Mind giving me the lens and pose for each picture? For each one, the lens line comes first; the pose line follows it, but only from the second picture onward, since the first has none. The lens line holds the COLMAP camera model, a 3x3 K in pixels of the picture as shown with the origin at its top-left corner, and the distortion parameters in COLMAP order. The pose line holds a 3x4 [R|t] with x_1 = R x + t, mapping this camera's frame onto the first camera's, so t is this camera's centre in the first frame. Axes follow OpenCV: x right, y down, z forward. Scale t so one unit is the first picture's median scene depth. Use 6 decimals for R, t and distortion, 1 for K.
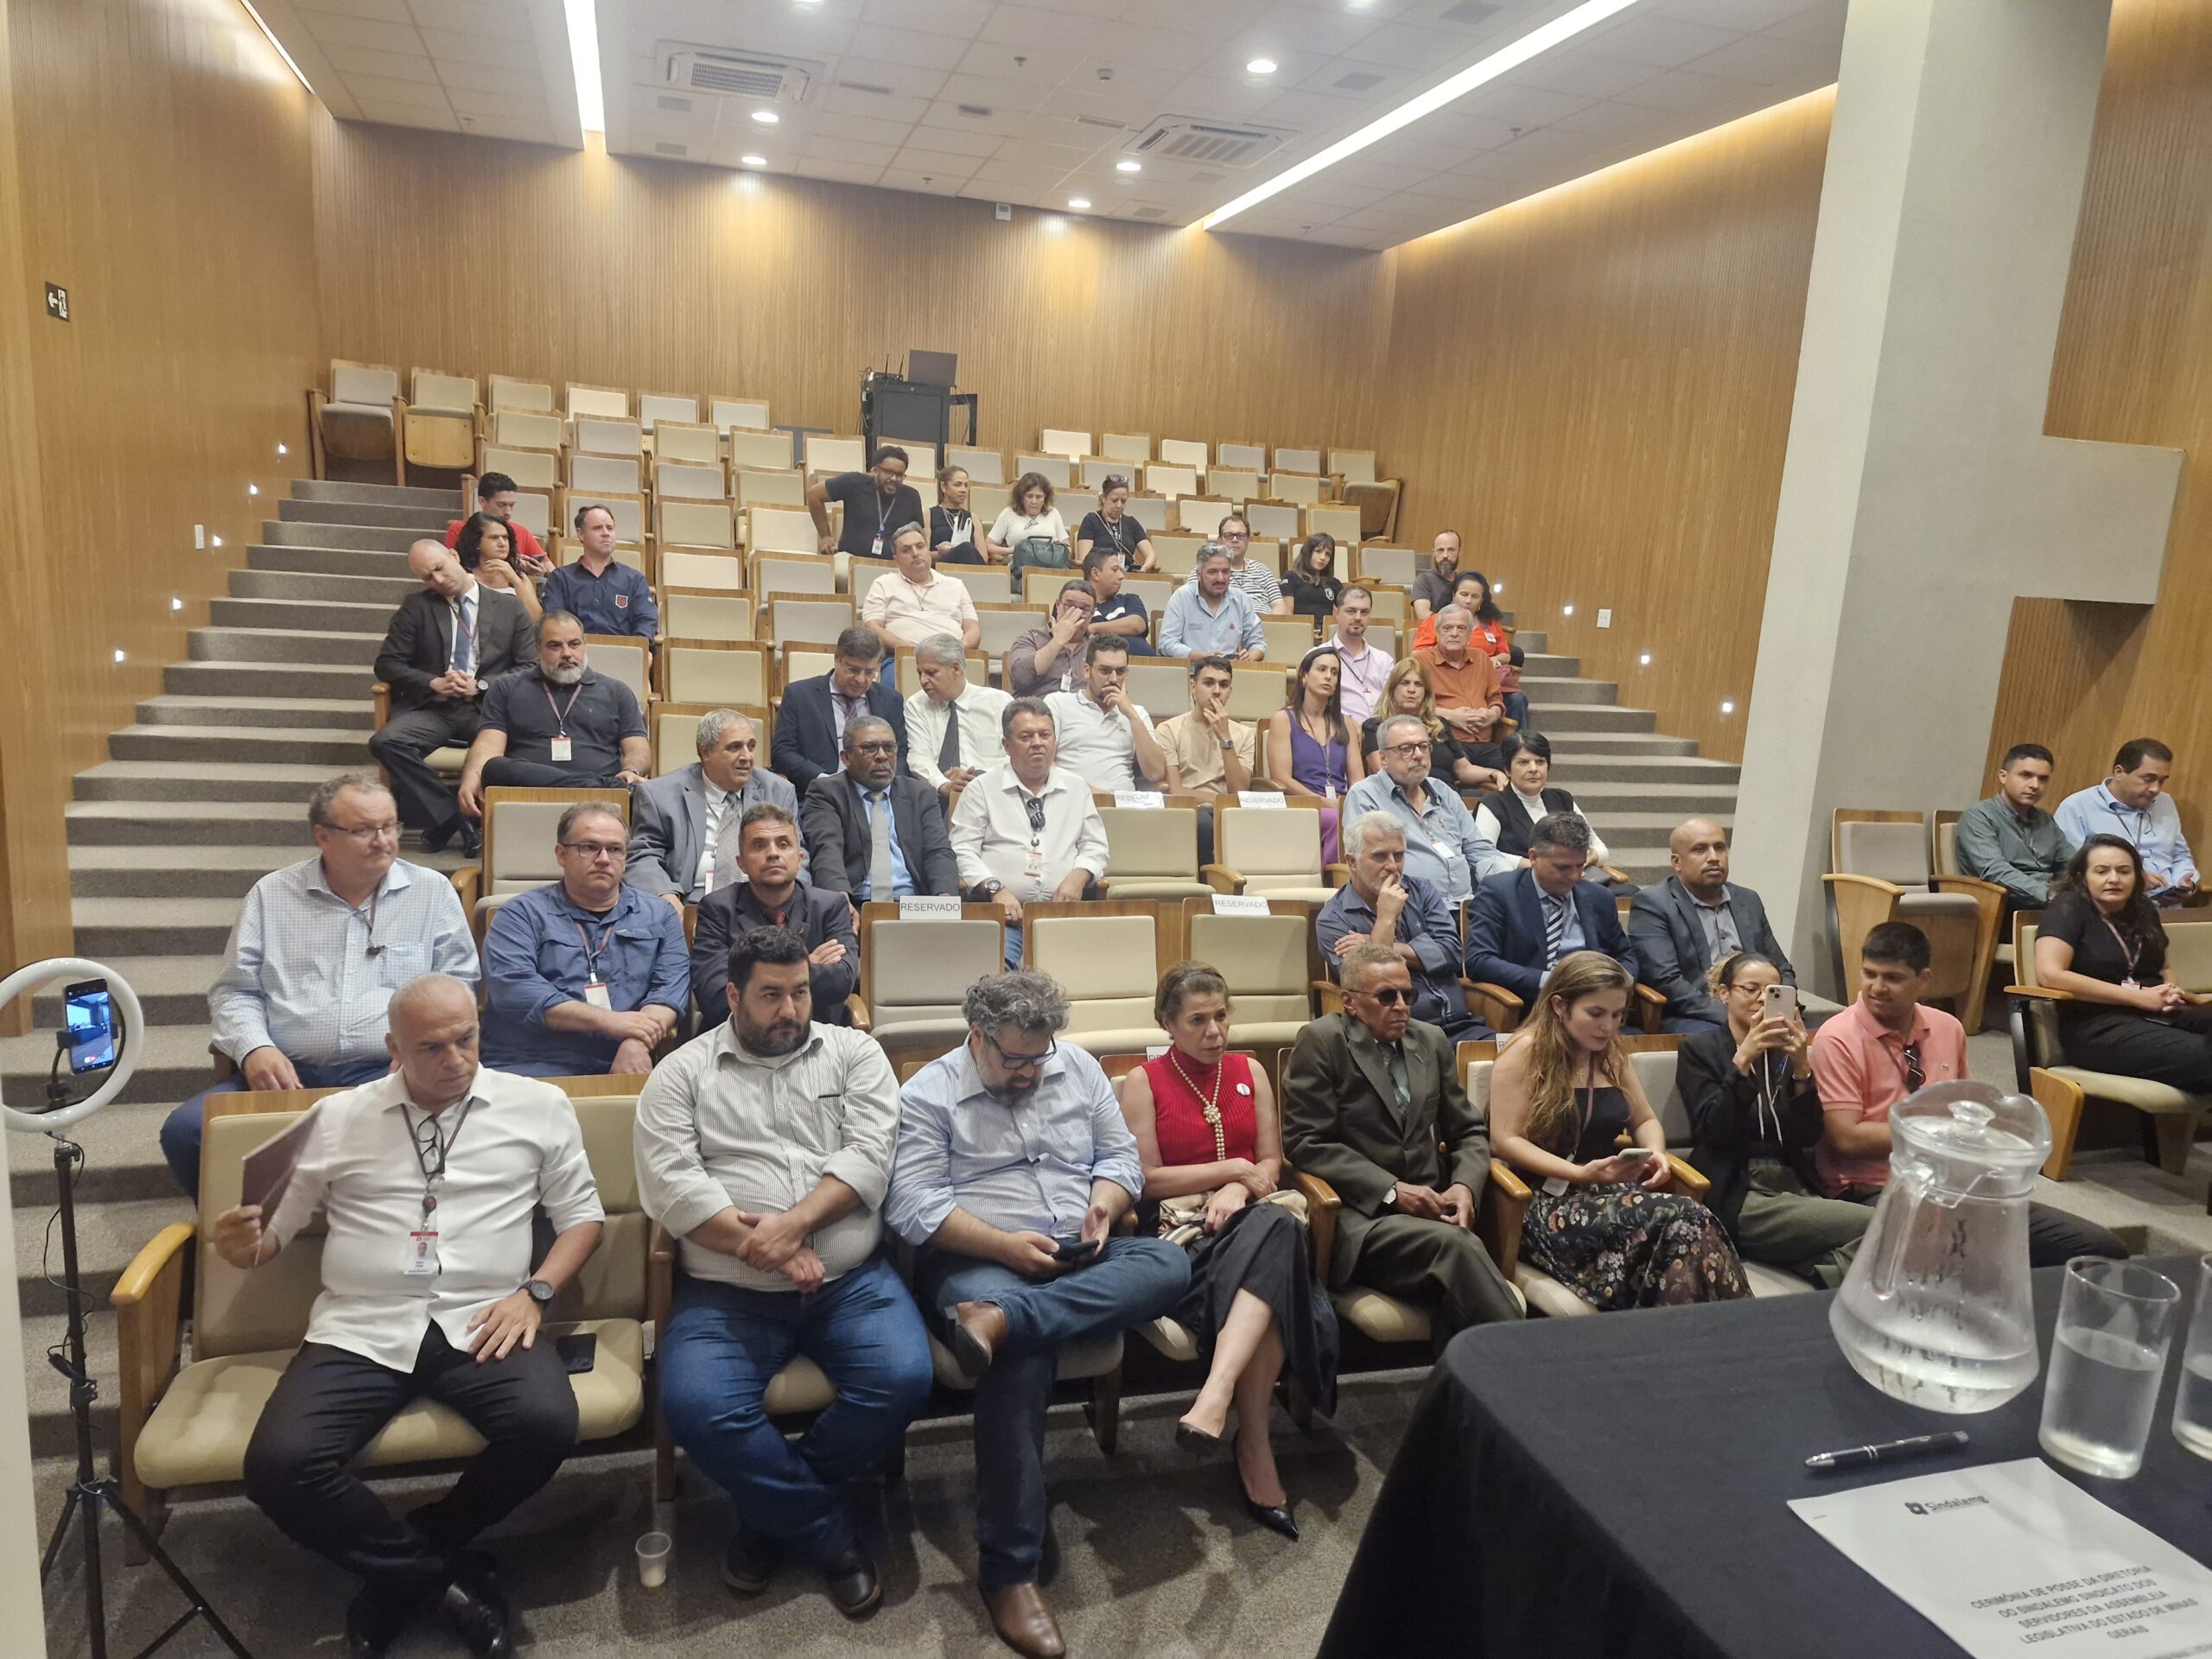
lens RADIAL K [[1522.9, 0, 1095.9], [0, 1522.9, 854.5], [0, 0, 1]] dist [0.081625, -0.085320]
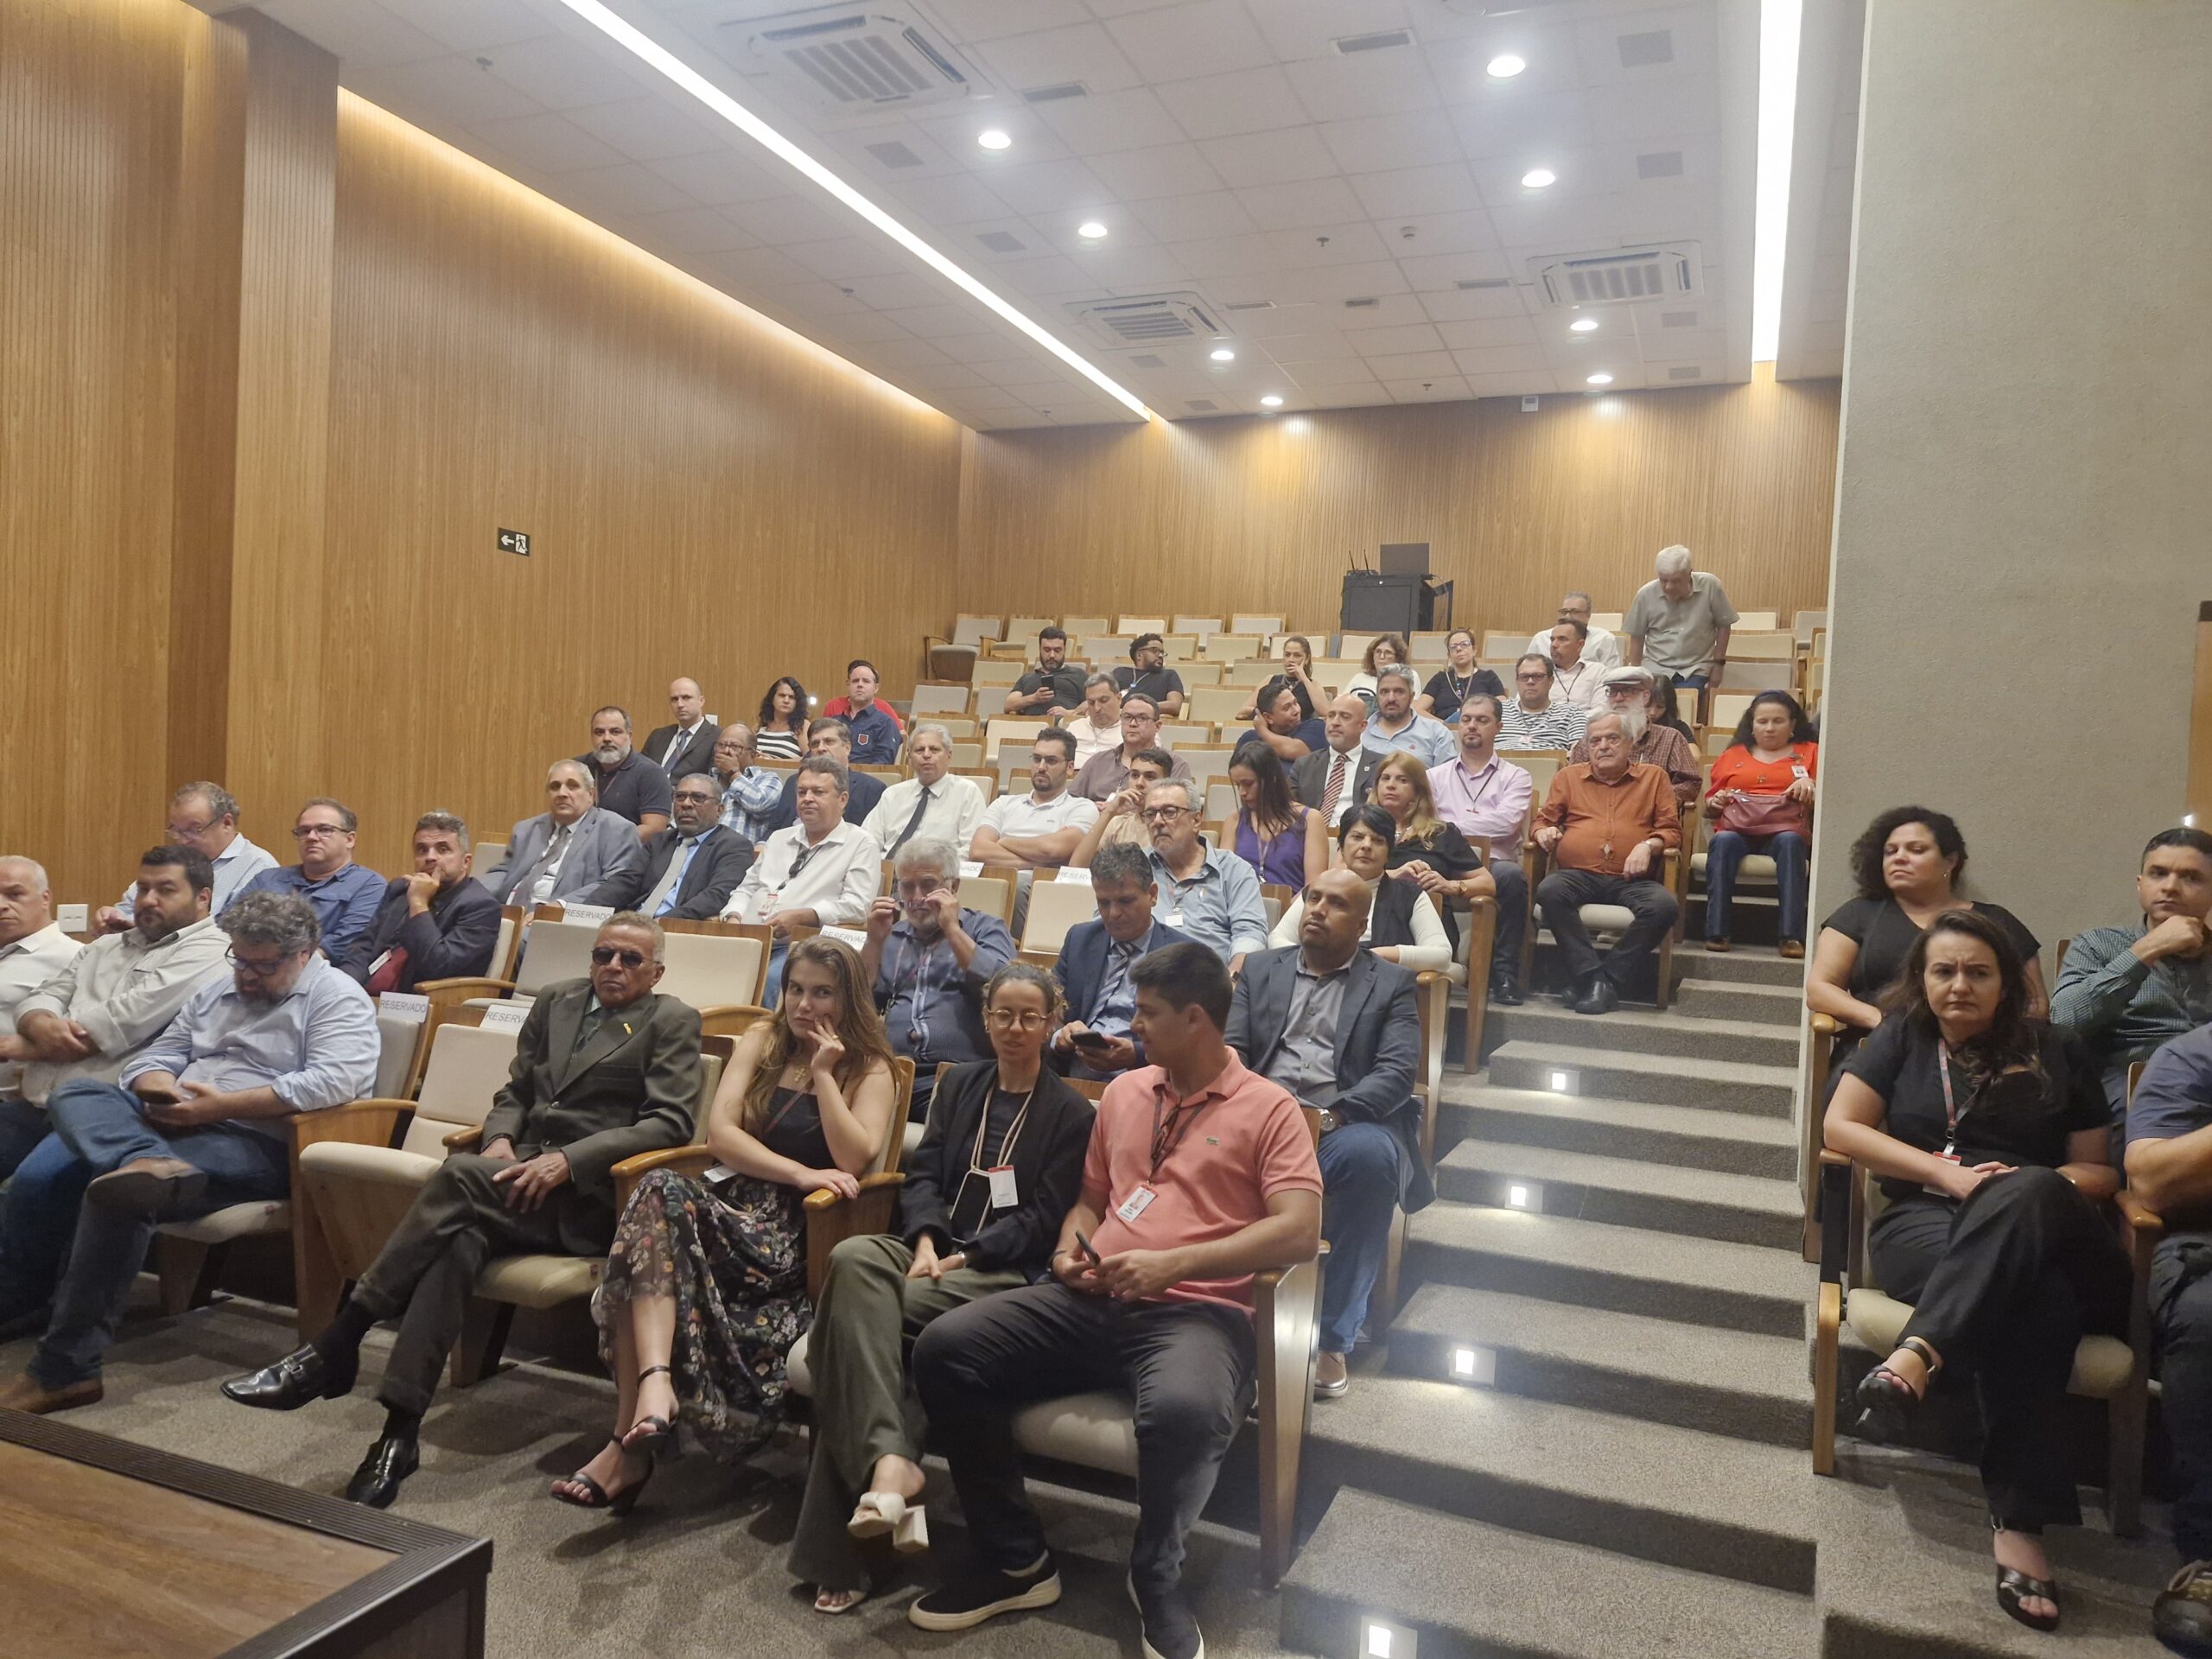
lens RADIAL K [[1522.9, 0, 1077.0], [0, 1522.9, 856.5], [0, 0, 1]] dist [0.081625, -0.085320]
pose [[0.771427, 0.001640, -0.636315, 0.629061], [-0.125566, 0.980726, -0.149701, 0.082997], [0.623805, 0.195383, 0.756765, 0.262839]]
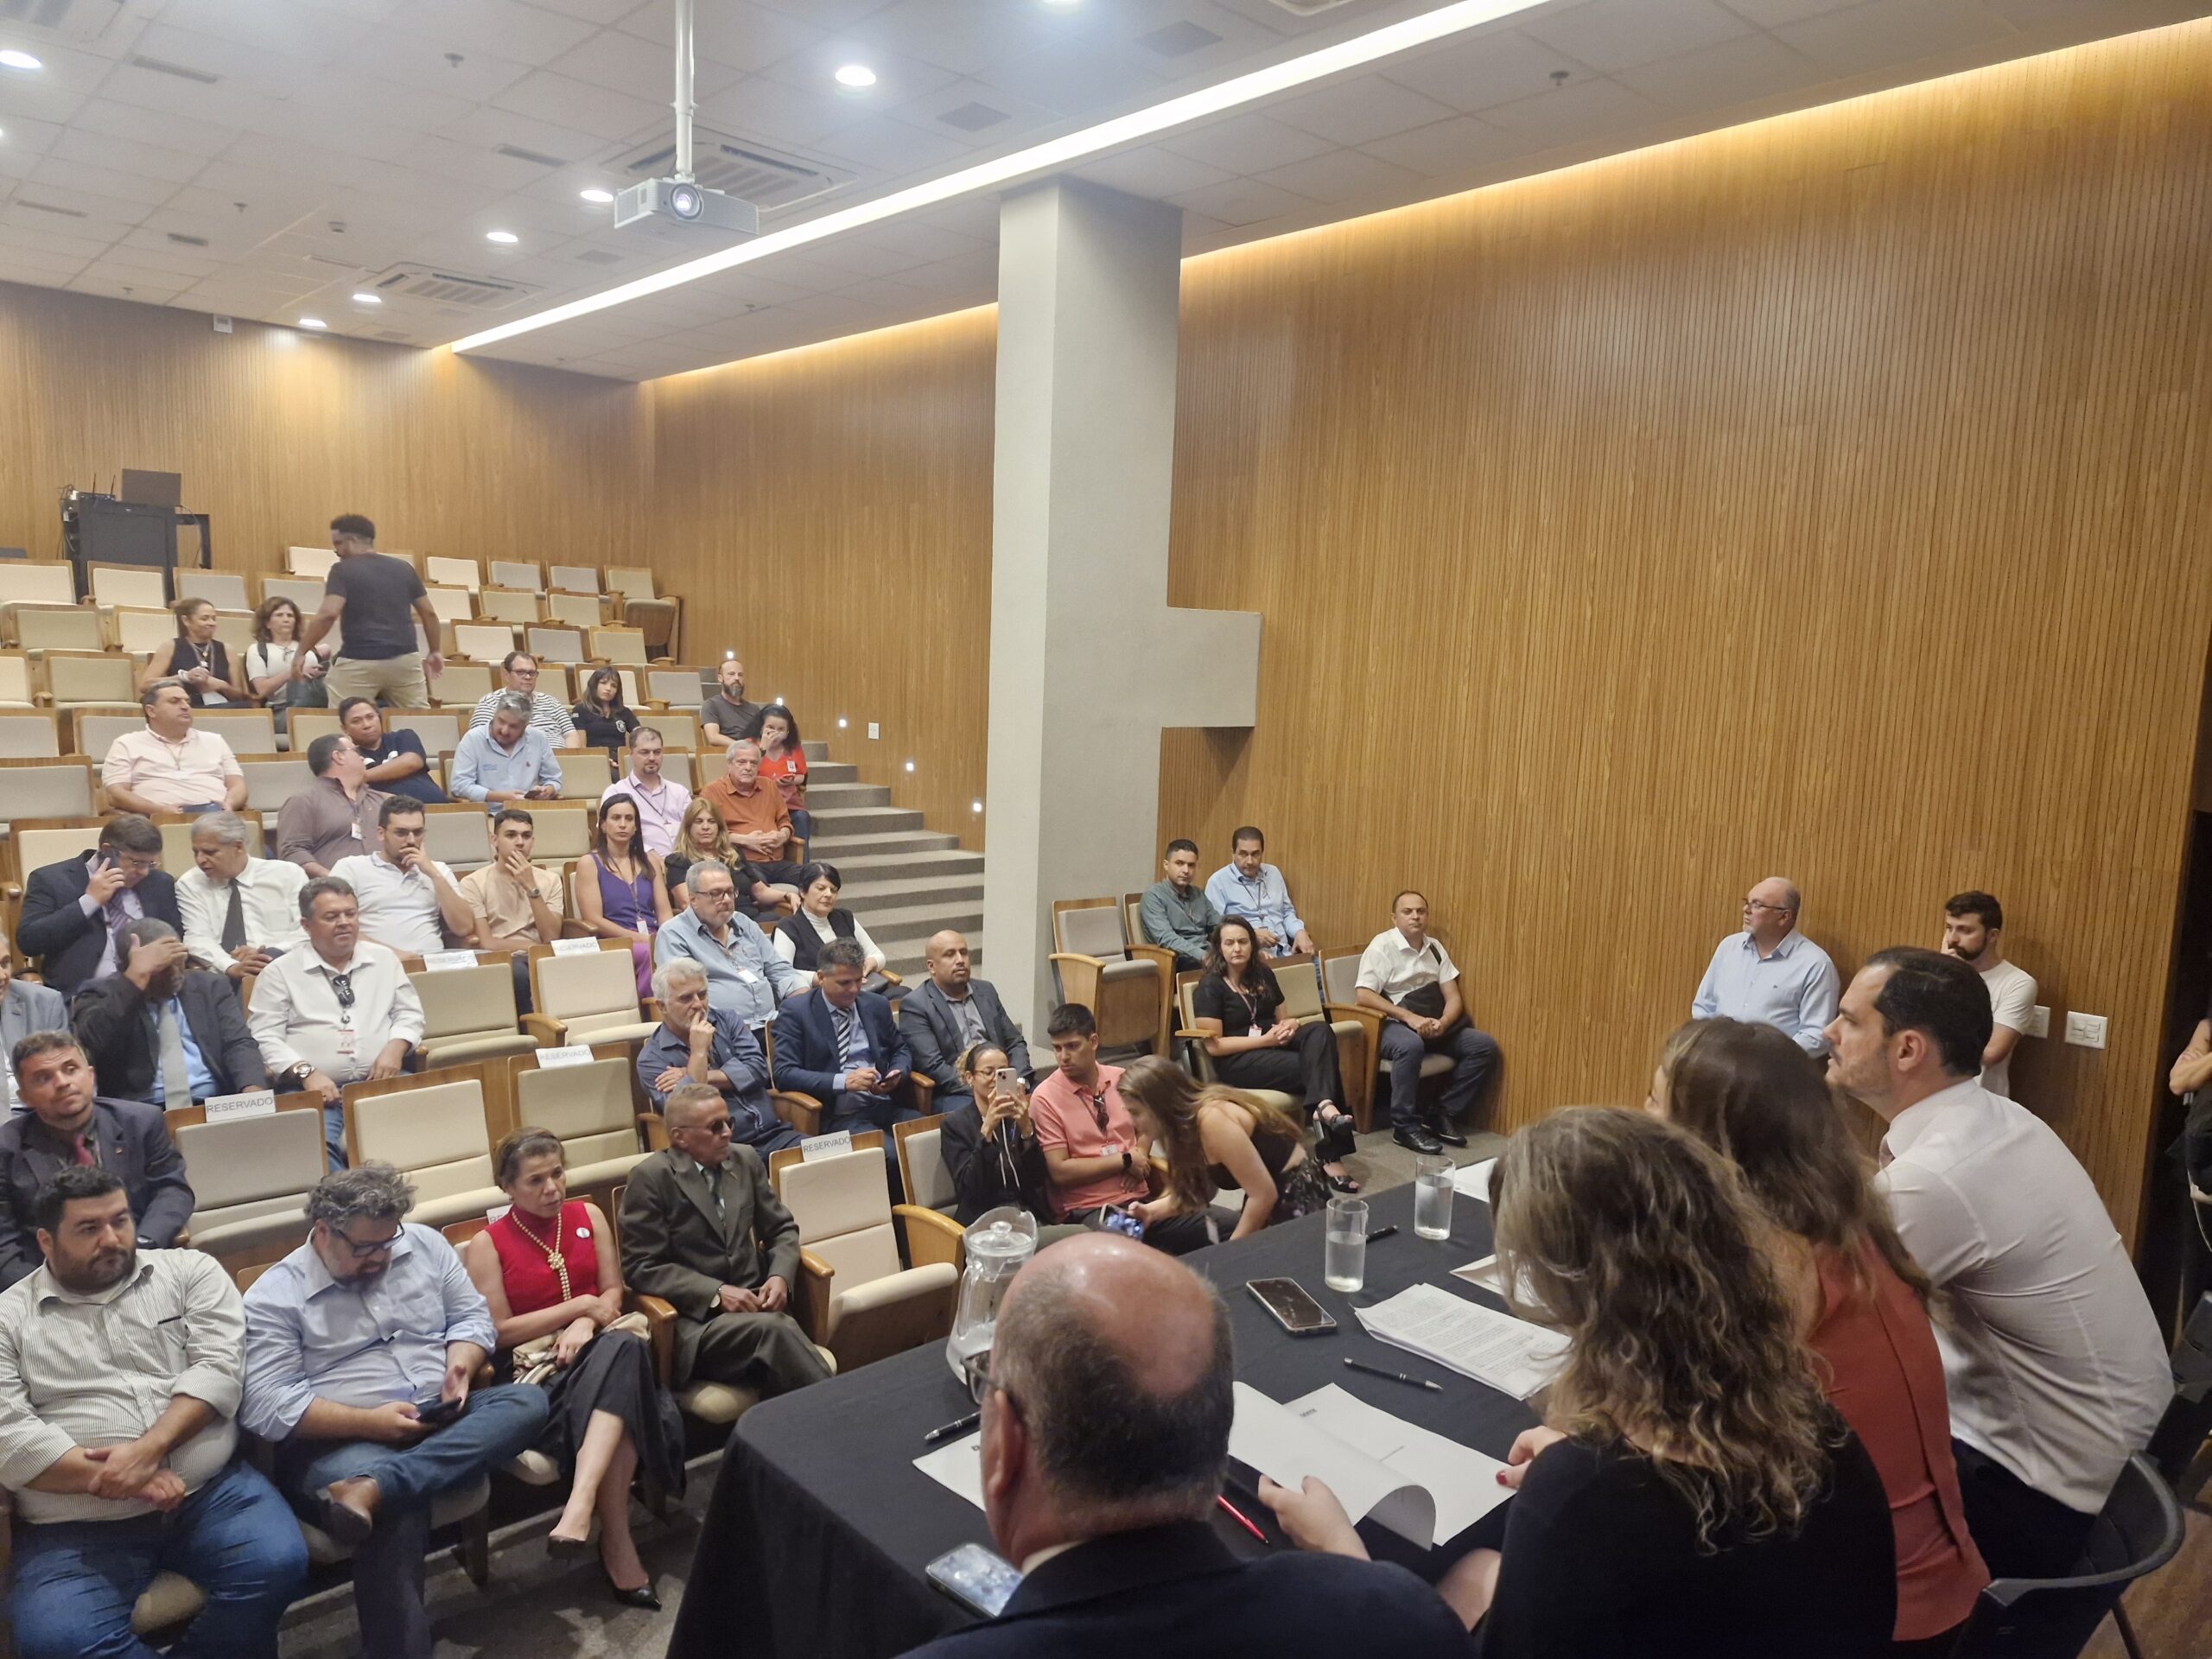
lens RADIAL K [[1522.9, 0, 1088.8], [0, 1522.9, 848.2], [0, 0, 1]] dist [0.081625, -0.085320]
pose [[0.902479, -0.078425, 0.423534, -0.016110], [0.096905, 0.995045, -0.022237, -0.041519], [-0.419691, 0.061111, 0.905607, -0.130751]]
